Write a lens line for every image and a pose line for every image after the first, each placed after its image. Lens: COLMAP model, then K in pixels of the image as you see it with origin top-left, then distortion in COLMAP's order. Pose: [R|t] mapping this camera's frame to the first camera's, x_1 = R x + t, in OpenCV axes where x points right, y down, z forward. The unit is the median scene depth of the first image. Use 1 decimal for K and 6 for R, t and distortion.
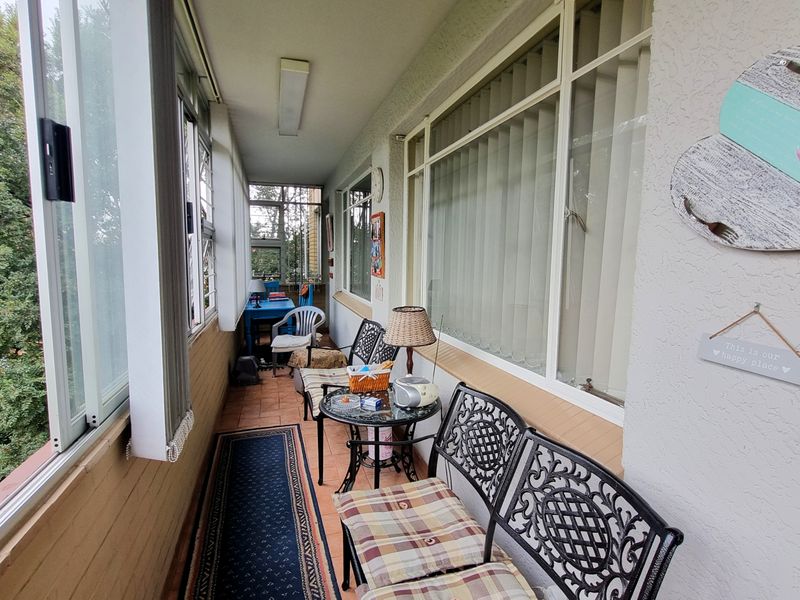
lens RADIAL K [[417.7, 0, 397.0], [0, 417.7, 303.7], [0, 0, 1]] dist [0.007476, 0.000856]
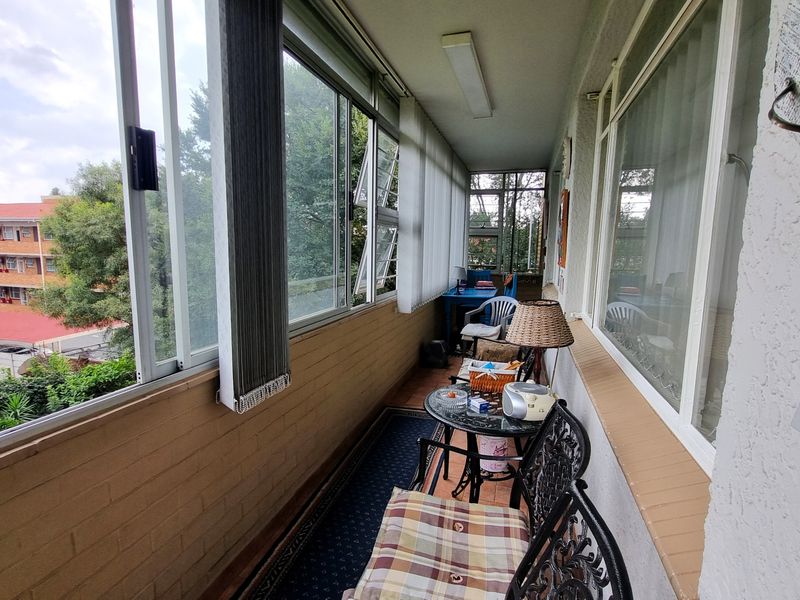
lens RADIAL K [[417.7, 0, 397.0], [0, 417.7, 303.7], [0, 0, 1]] dist [0.007476, 0.000856]
pose [[0.832063, 0.074994, -0.549587, 0.222591], [-0.063707, 0.997182, 0.039620, 0.000839], [0.551010, 0.002046, 0.834496, 0.138120]]
